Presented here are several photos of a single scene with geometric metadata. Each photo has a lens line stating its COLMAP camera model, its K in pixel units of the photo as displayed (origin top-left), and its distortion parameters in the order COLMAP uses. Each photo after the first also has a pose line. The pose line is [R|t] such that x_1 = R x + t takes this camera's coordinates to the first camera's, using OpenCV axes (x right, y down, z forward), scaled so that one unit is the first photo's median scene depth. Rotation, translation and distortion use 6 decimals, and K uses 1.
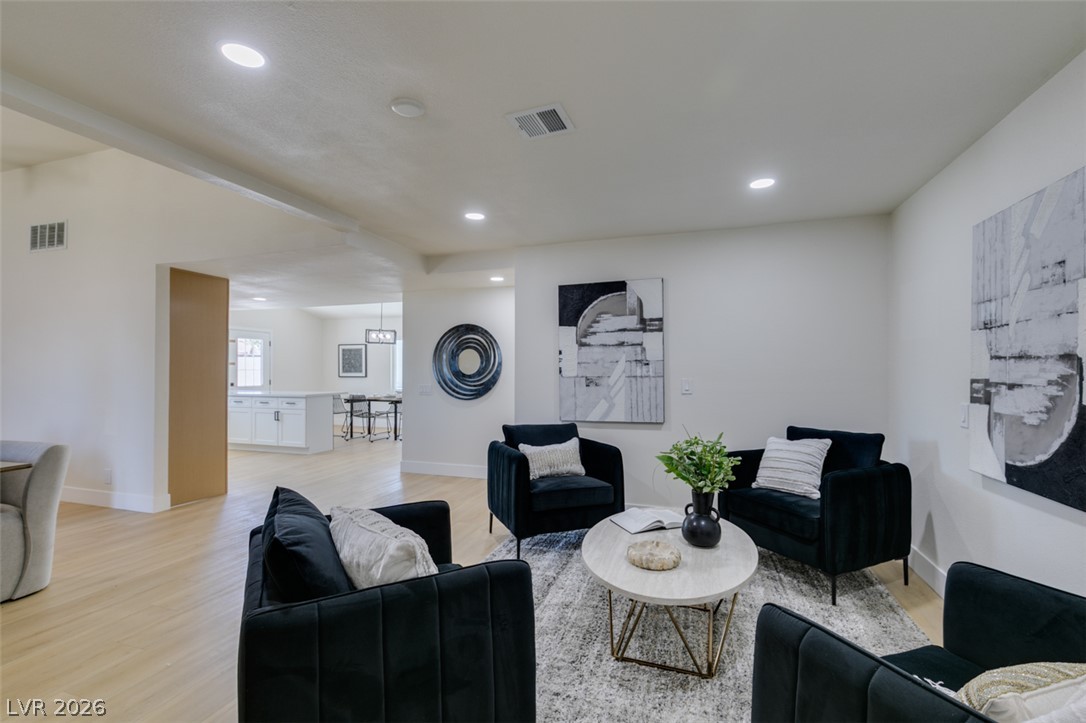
lens RADIAL K [[487.1, 0, 541.3], [0, 487.1, 370.1], [0, 0, 1]] dist [0.000504, -0.000223]
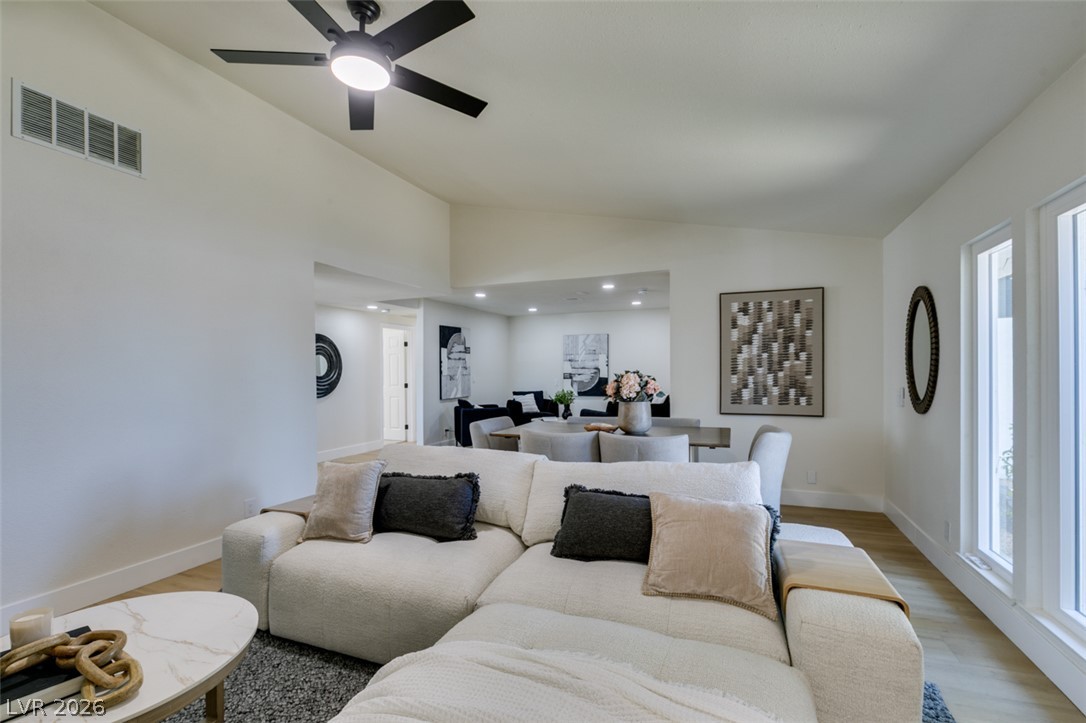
lens RADIAL K [[487.1, 0, 541.3], [0, 487.1, 370.1], [0, 0, 1]] dist [0.000504, -0.000223]
pose [[0.063346, 0.000152, 0.997992, -1.850402], [0.006495, 0.999979, -0.000565, -0.003273], [-0.997970, 0.006517, 0.063344, 0.544840]]
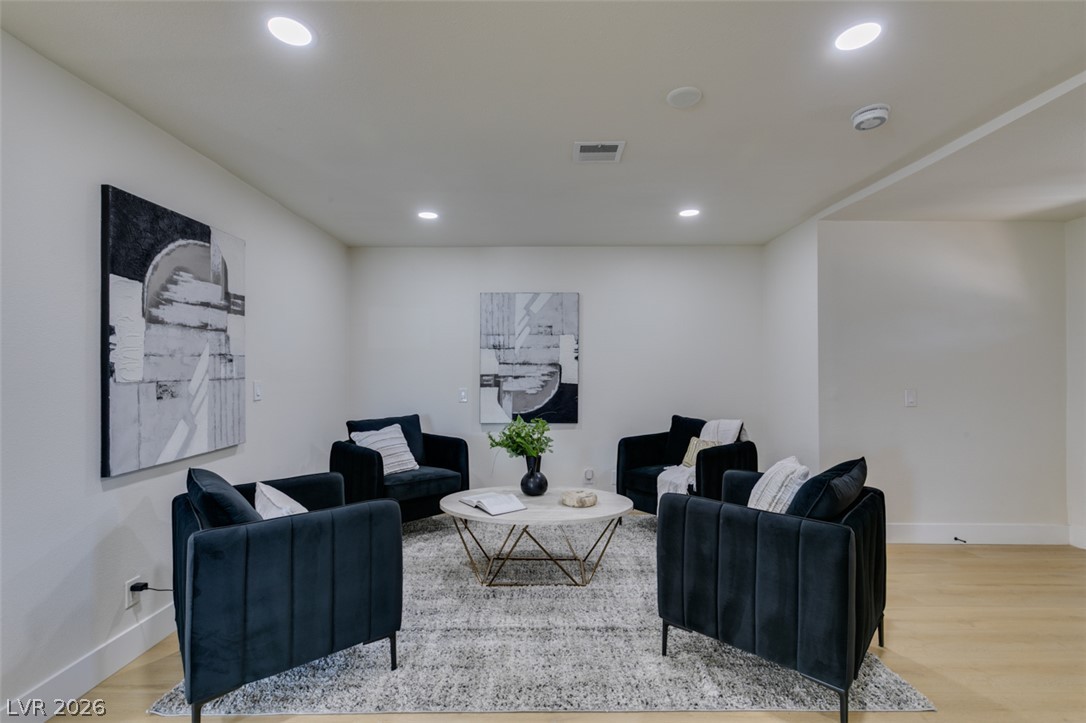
lens RADIAL K [[487.1, 0, 541.3], [0, 487.1, 370.1], [0, 0, 1]] dist [0.000504, -0.000223]
pose [[-0.312745, 0.000872, 0.949837, -0.562904], [0.000243, 1.000000, -0.000838, 0.001977], [-0.949837, -0.000031, -0.312745, 0.799227]]
